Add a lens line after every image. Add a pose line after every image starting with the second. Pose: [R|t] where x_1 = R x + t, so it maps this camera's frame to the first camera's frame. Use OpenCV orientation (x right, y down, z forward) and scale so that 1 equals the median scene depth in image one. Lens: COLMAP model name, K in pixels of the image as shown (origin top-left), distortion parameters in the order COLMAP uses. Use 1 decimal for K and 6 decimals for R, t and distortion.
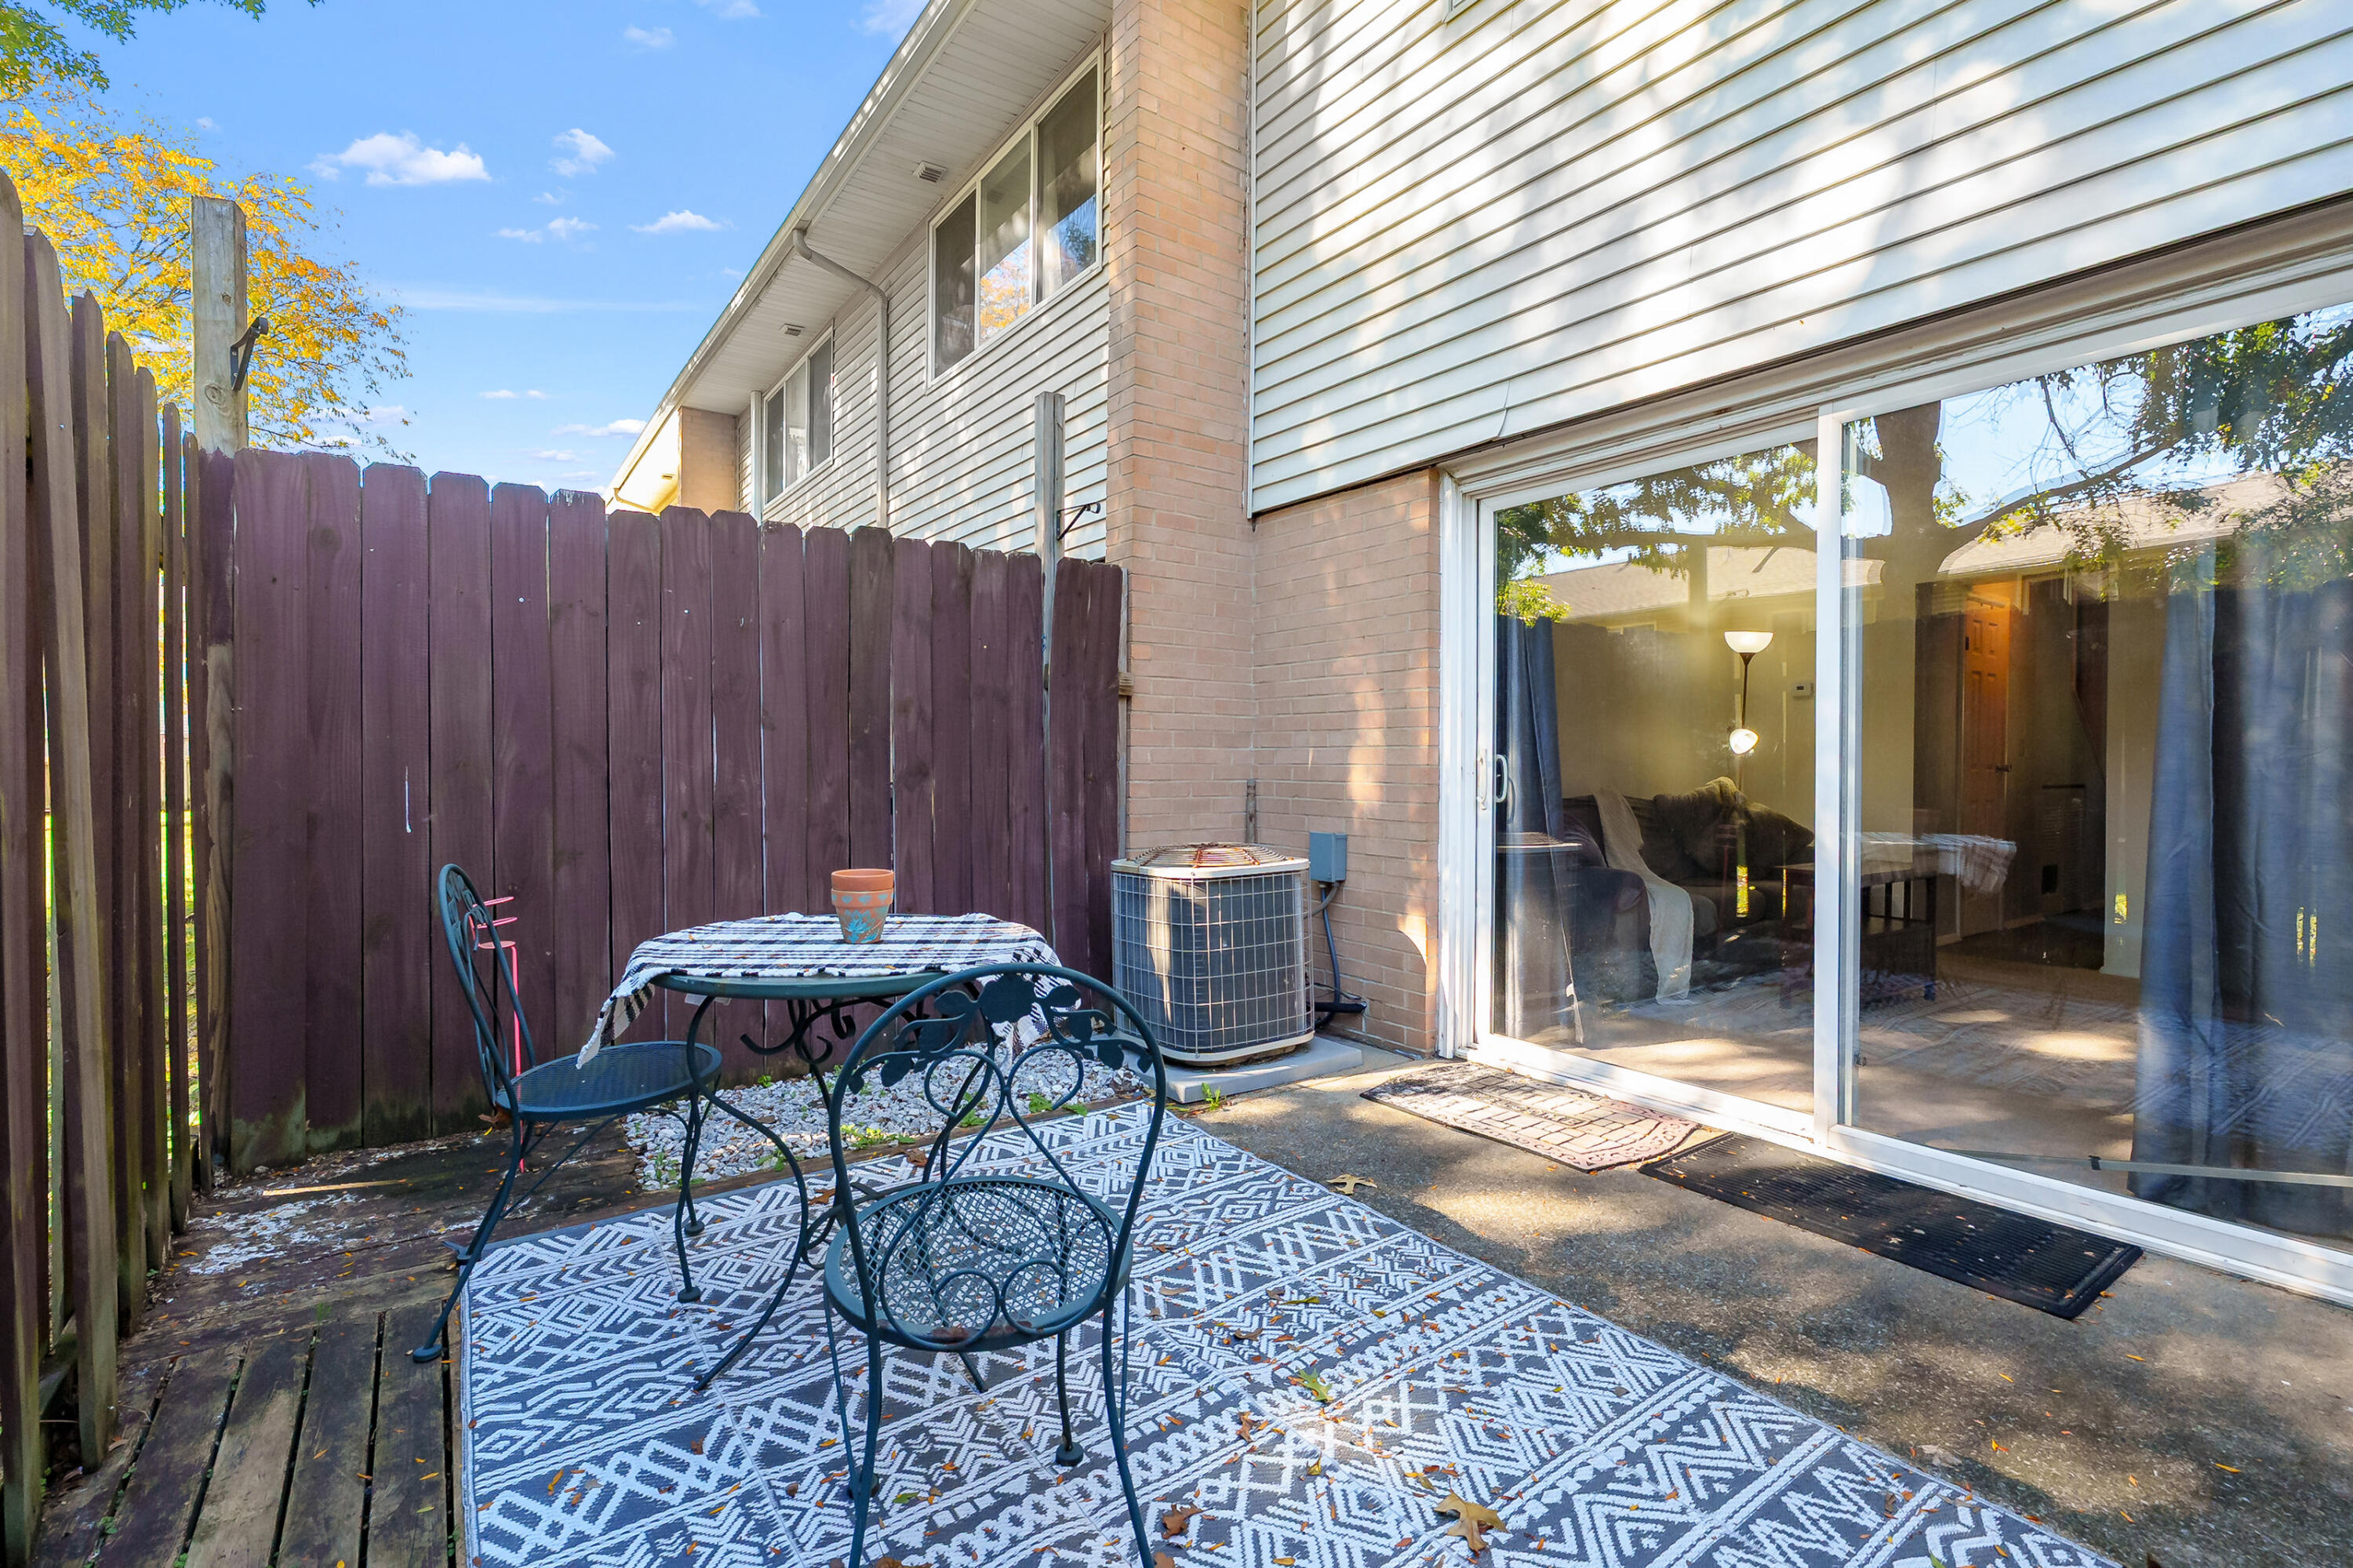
lens RADIAL K [[1134.0, 0, 1176.5], [0, 1134.0, 784.0], [0, 0, 1]] dist [-0.006591, 0.000102]
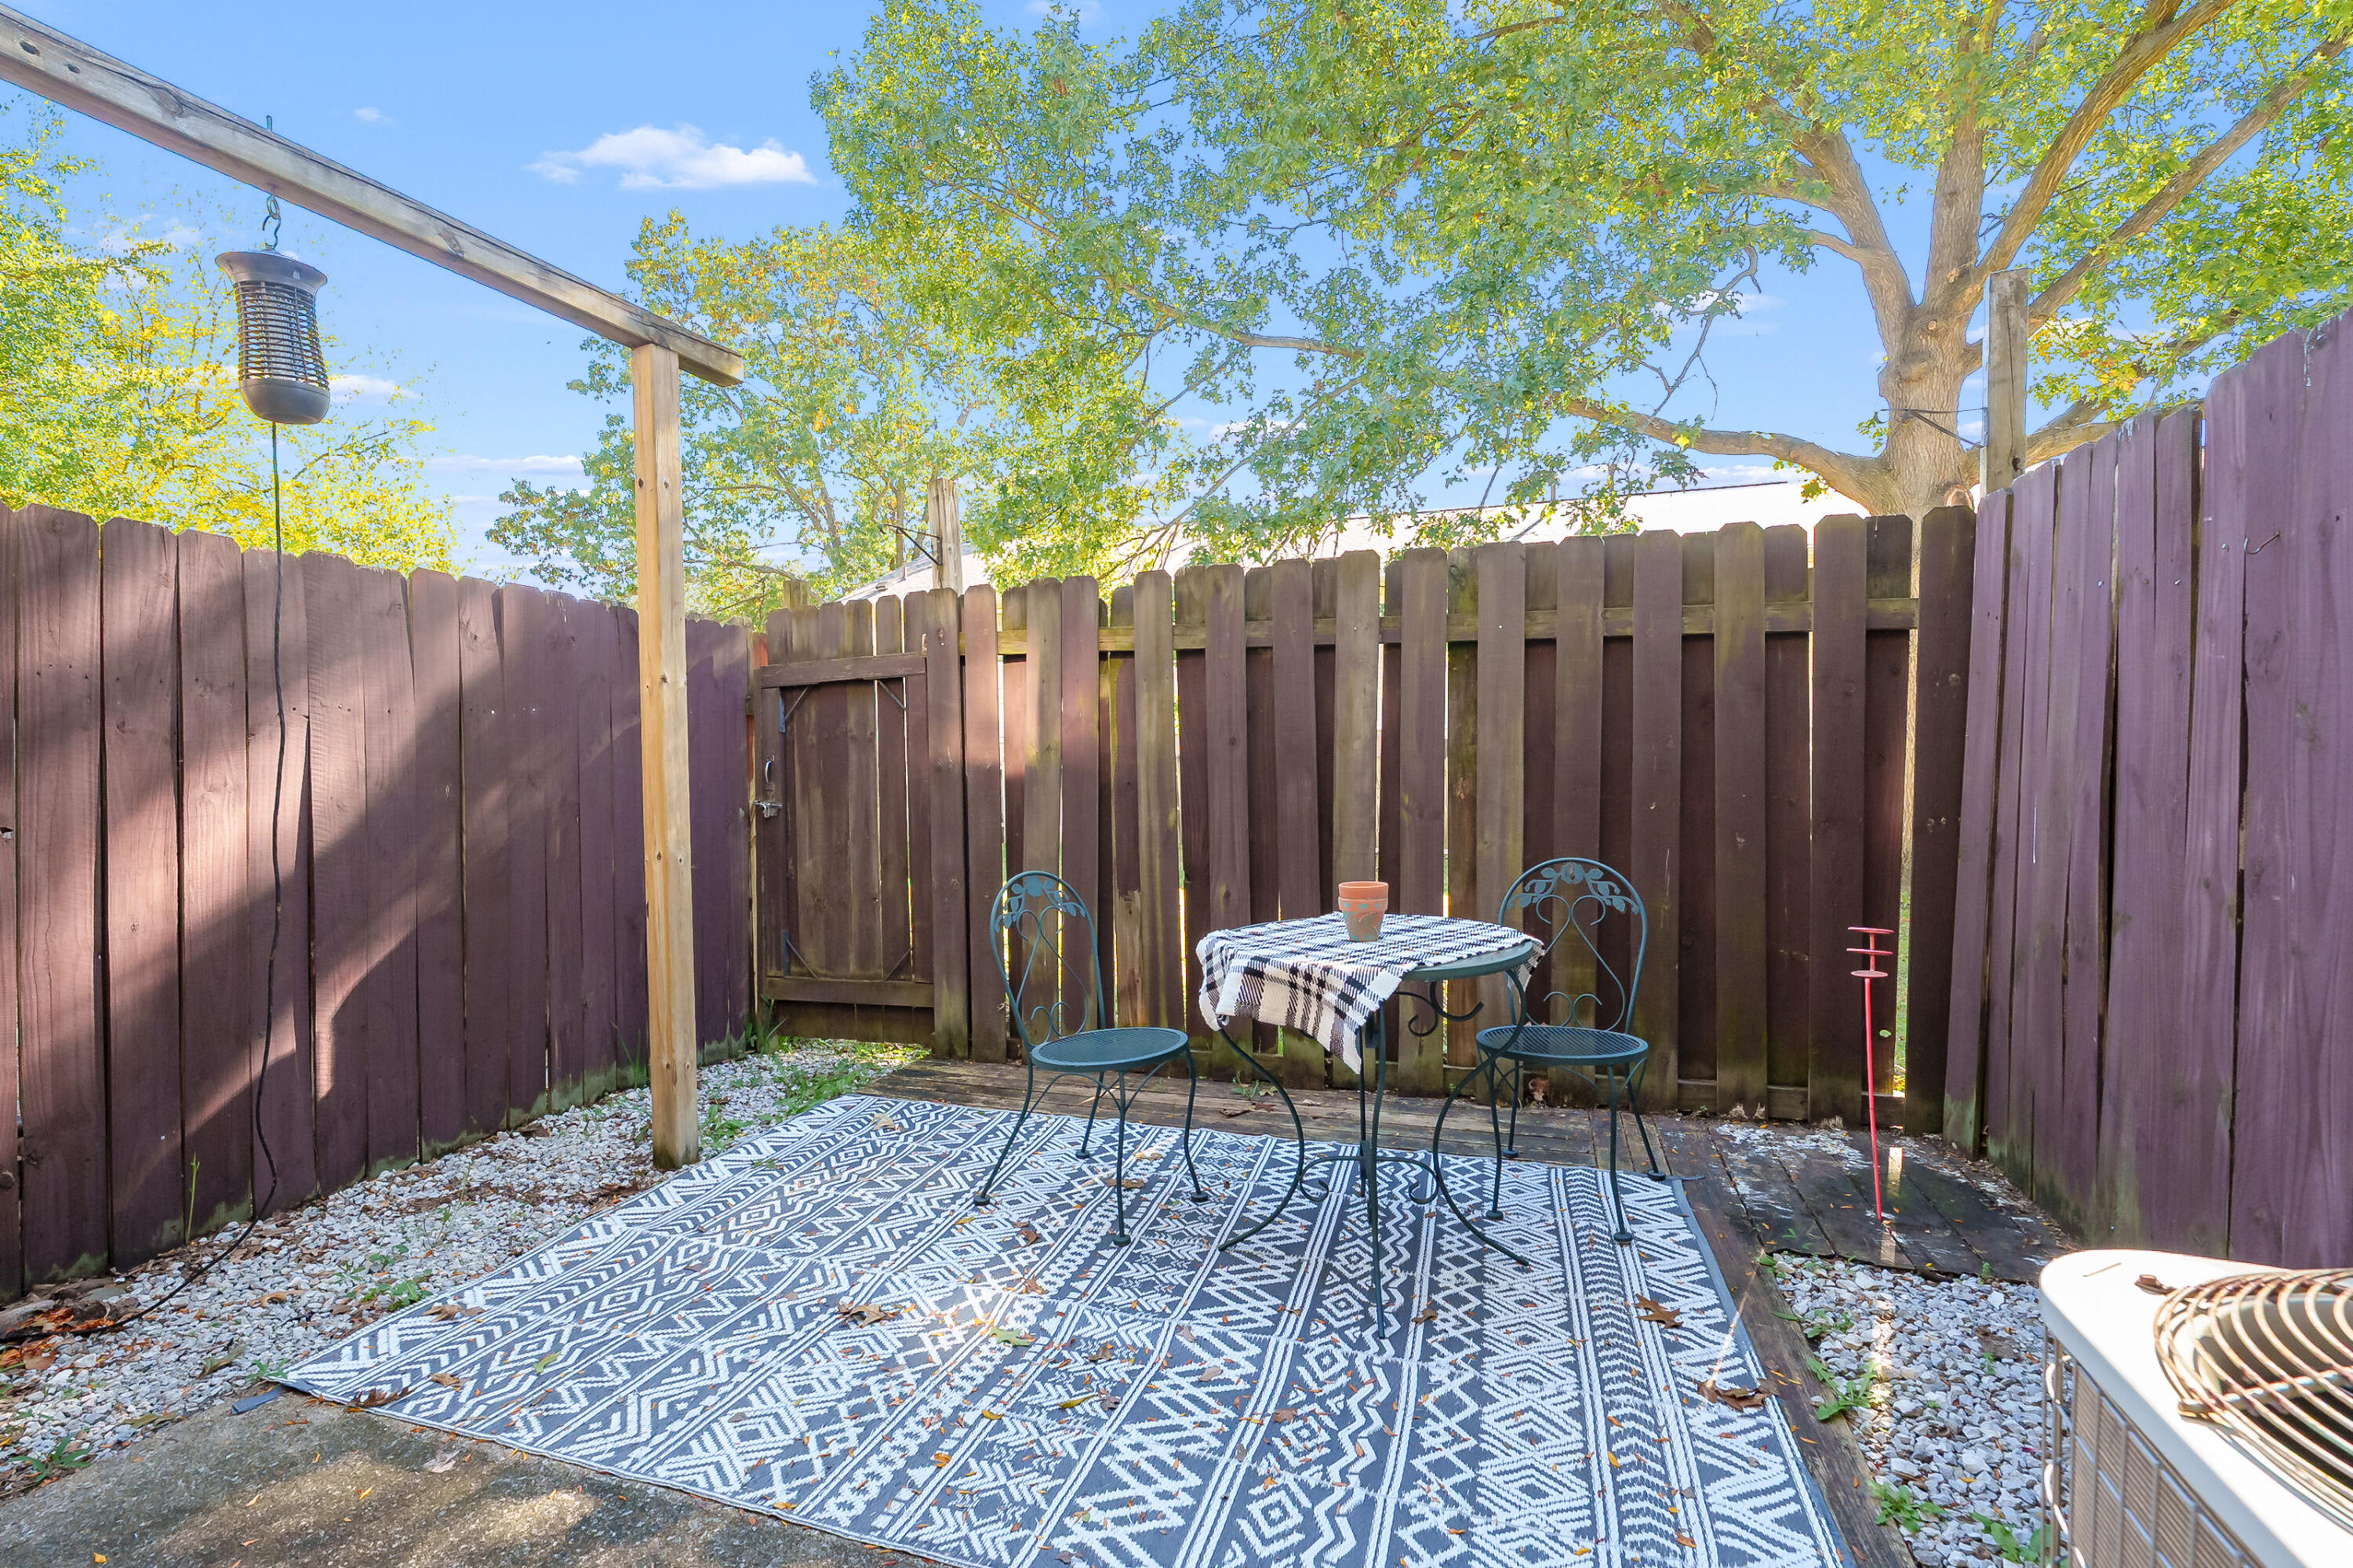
lens RADIAL K [[1134.0, 0, 1176.5], [0, 1134.0, 784.0], [0, 0, 1]] dist [-0.006591, 0.000102]
pose [[-0.827681, 0.019899, -0.560846, 0.563067], [-0.002407, 0.999236, 0.039006, -0.075031], [0.561194, 0.033635, -0.827001, 1.848135]]
